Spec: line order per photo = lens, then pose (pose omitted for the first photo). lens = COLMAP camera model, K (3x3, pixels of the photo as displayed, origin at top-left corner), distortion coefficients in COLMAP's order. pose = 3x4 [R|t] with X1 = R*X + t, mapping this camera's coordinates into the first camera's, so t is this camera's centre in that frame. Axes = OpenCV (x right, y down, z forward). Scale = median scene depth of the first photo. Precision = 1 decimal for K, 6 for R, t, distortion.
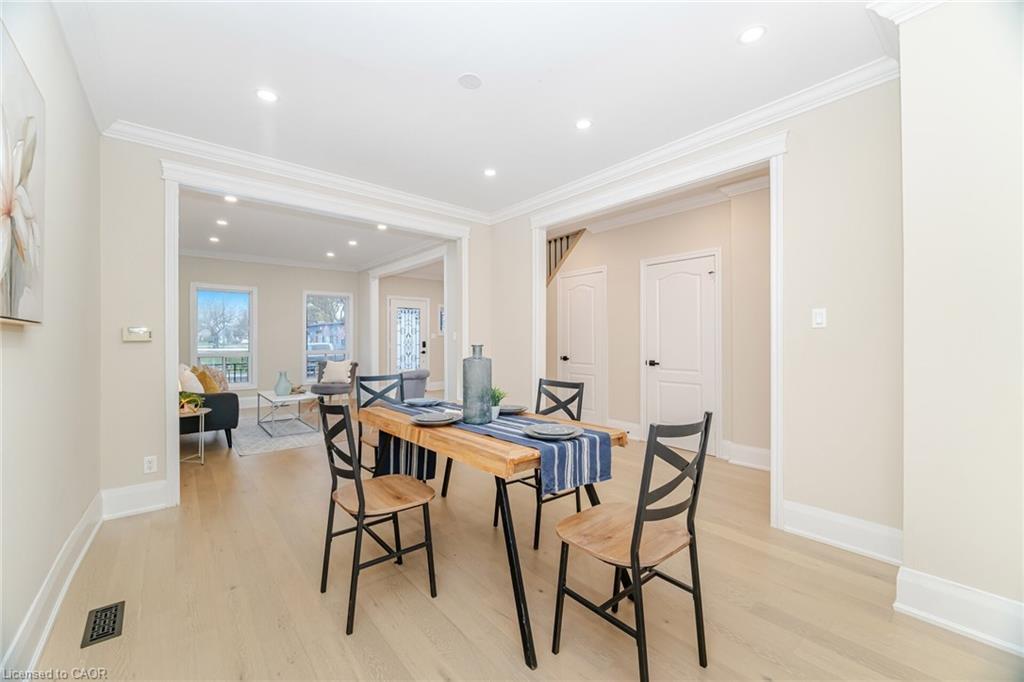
lens RADIAL K [[407.9, 0, 509.0], [0, 407.9, 337.9], [0, 0, 1]] dist [0.000113, -0.000005]
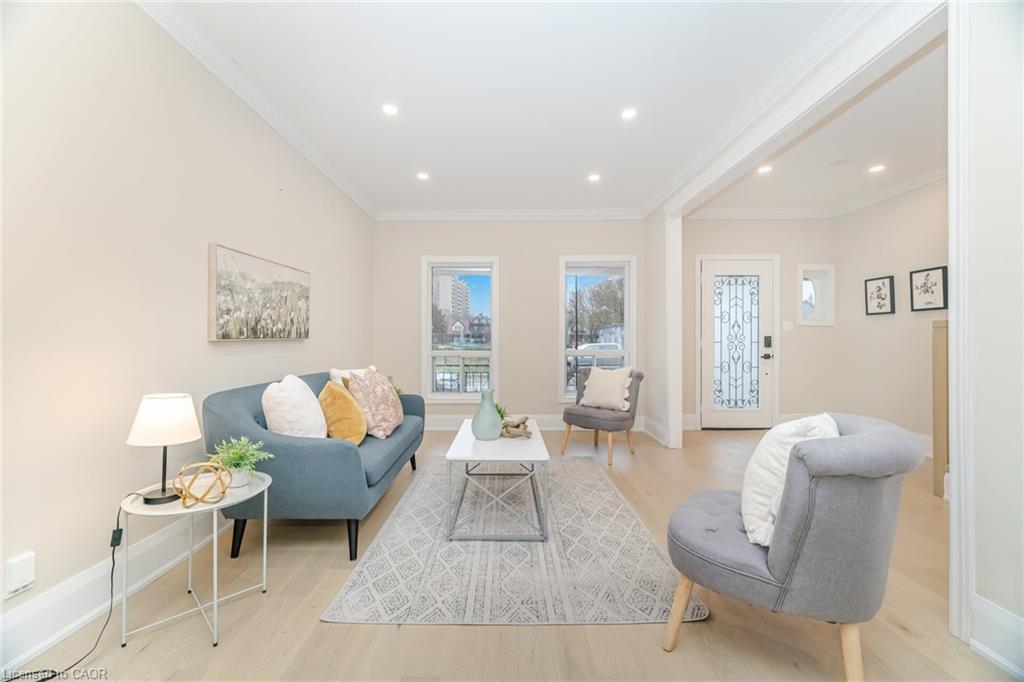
lens RADIAL K [[407.9, 0, 509.0], [0, 407.9, 337.9], [0, 0, 1]] dist [0.000113, -0.000005]
pose [[0.771552, -0.002100, -0.636162, -0.134193], [-0.001520, 0.999986, -0.005145, 0.014545], [0.636164, 0.004936, 0.771538, 0.384227]]
